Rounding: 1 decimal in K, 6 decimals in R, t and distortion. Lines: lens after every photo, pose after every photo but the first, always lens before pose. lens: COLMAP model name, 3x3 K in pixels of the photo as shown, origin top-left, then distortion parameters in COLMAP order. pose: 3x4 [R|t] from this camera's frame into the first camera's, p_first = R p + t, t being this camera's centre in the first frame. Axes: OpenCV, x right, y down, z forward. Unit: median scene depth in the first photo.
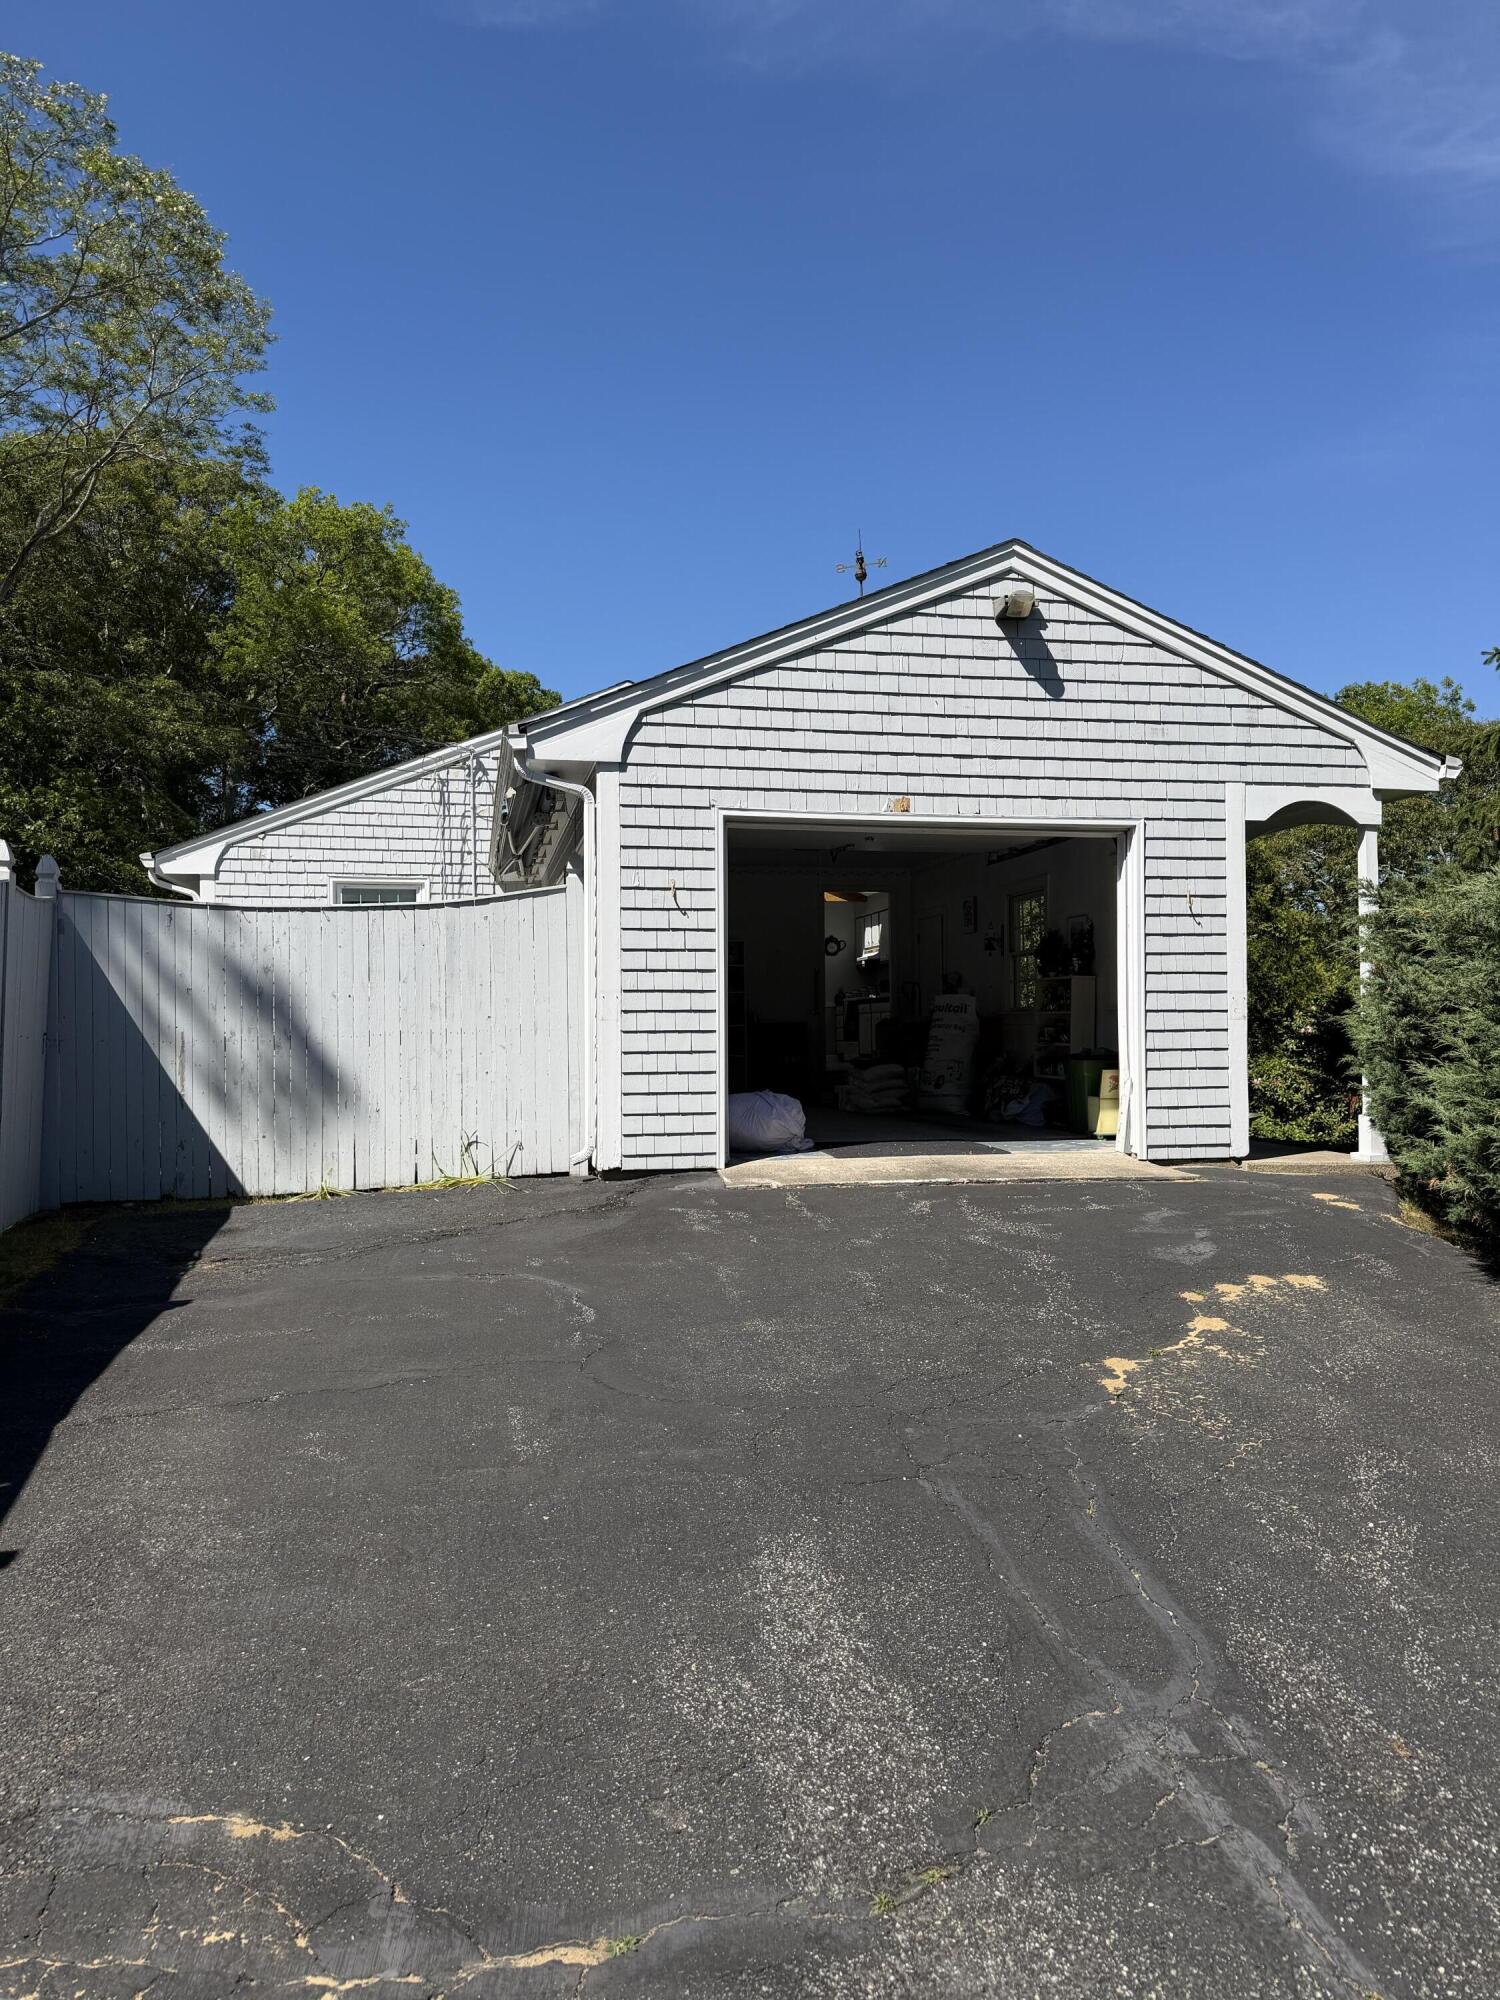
lens RADIAL K [[1404.1, 0, 731.2], [0, 1404.1, 1009.9], [0, 0, 1]] dist [0.034293, -0.042547]
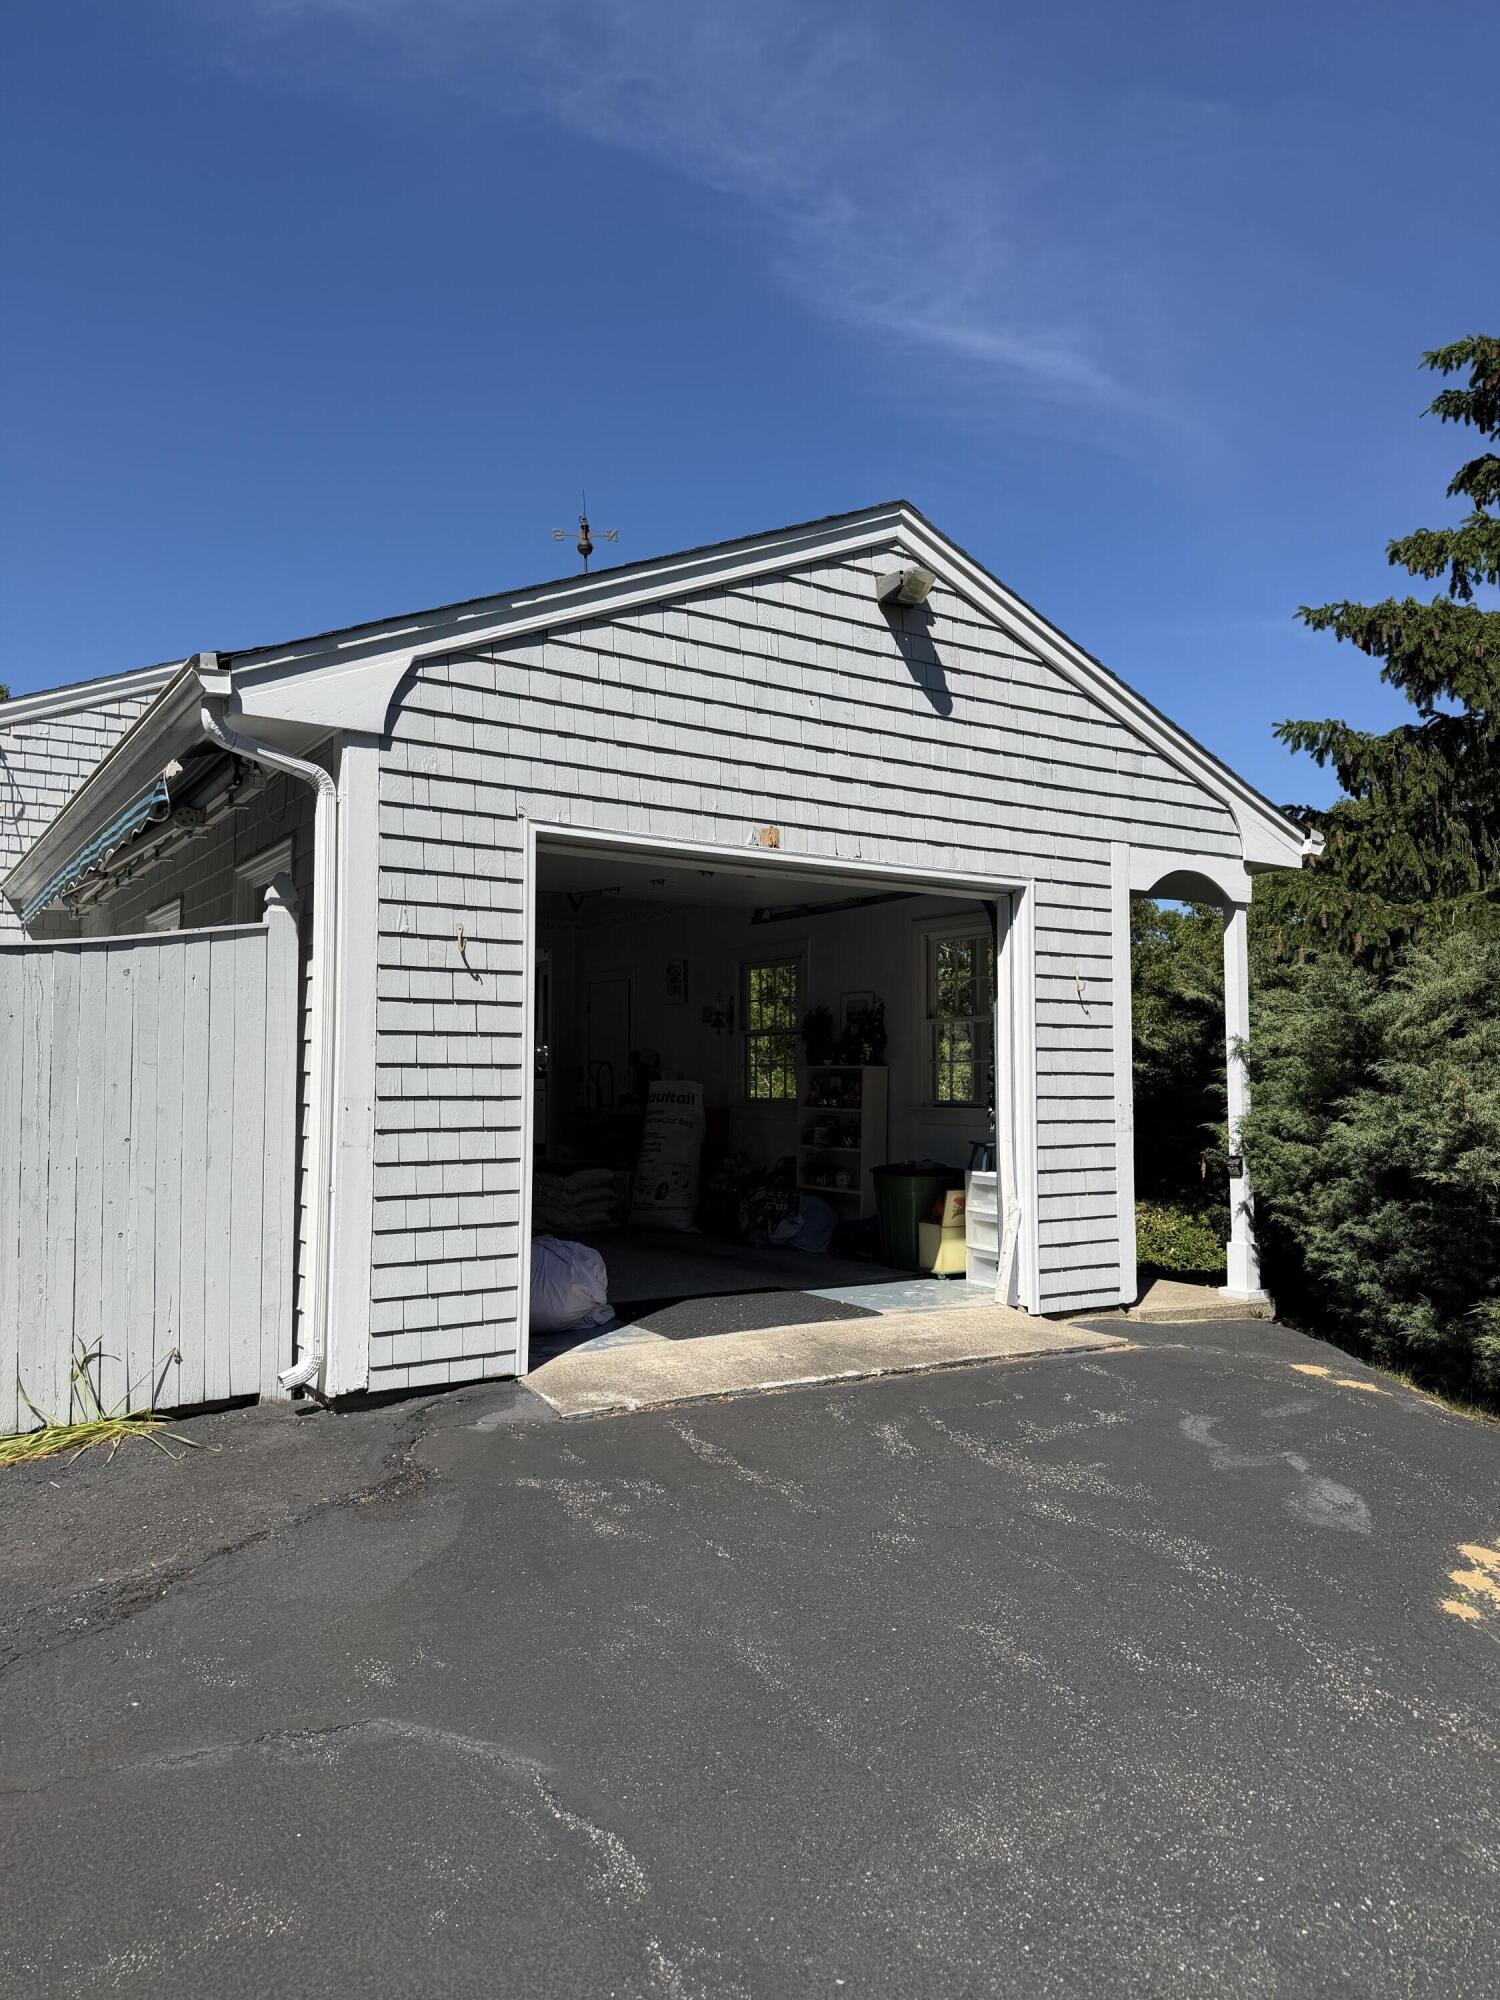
lens RADIAL K [[1404.1, 0, 763.3], [0, 1404.1, 1000.7], [0, 0, 1]] dist [0.034293, -0.042547]
pose [[0.922227, 0.031150, 0.385392, -0.151214], [-0.014480, 0.998833, -0.046081, -0.028651], [-0.386378, 0.036917, 0.921602, 0.335127]]
